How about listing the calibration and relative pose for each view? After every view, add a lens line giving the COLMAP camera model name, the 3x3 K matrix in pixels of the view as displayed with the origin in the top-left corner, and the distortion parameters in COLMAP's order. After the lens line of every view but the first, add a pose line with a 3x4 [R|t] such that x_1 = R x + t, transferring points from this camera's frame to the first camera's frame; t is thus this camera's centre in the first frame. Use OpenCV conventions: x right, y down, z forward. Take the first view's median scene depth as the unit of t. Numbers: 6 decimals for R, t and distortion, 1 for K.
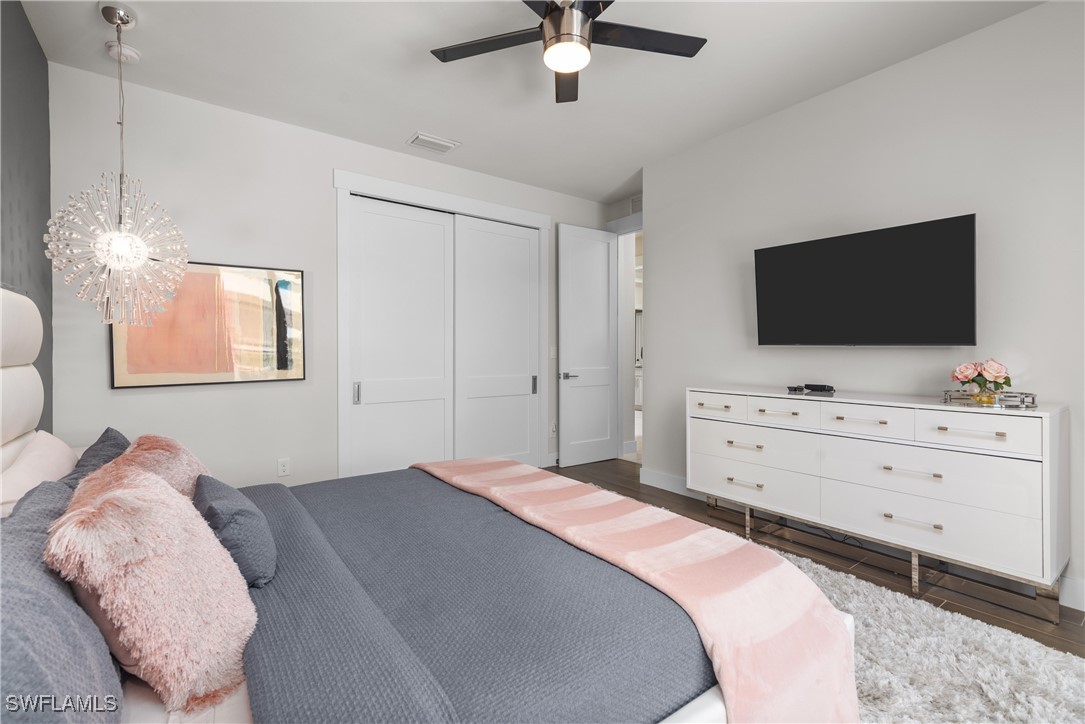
lens RADIAL K [[491.8, 0, 540.5], [0, 491.8, 349.4], [0, 0, 1]] dist [-0.000644, -0.000162]
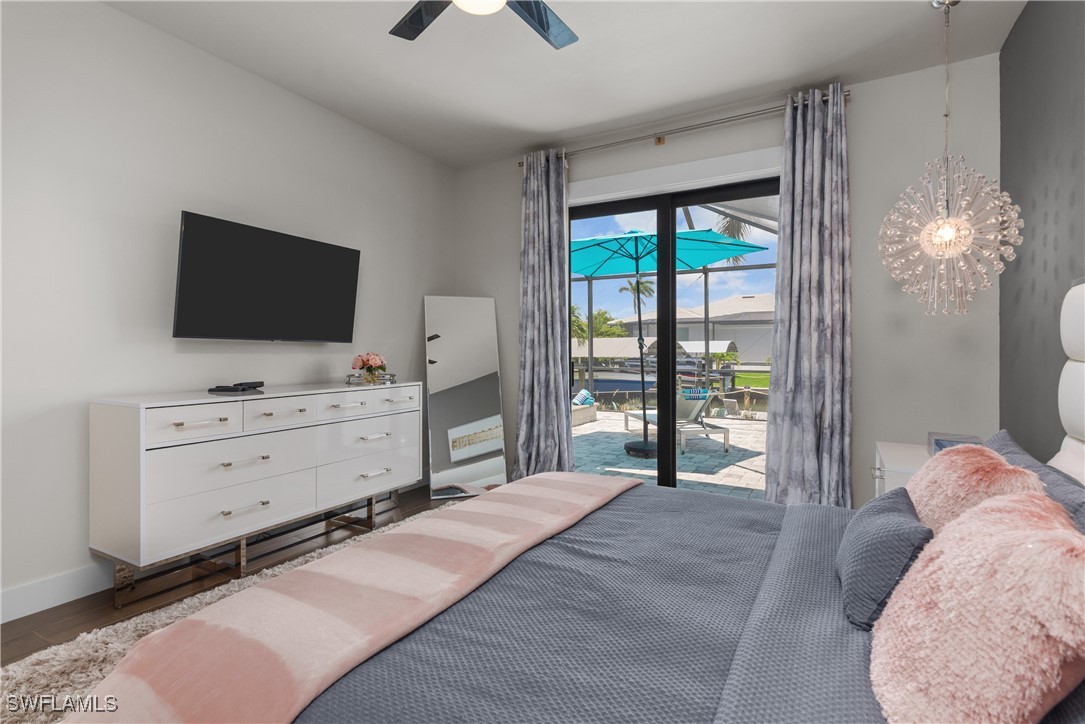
lens RADIAL K [[520.8, 0, 541.2], [0, 520.8, 348.9], [0, 0, 1]] dist [0.000722, -0.000149]
pose [[-0.389762, 0.006127, 0.920895, -0.534113], [0.002820, 0.999981, -0.005459, 0.014818], [-0.920911, 0.000469, -0.389772, 0.851328]]
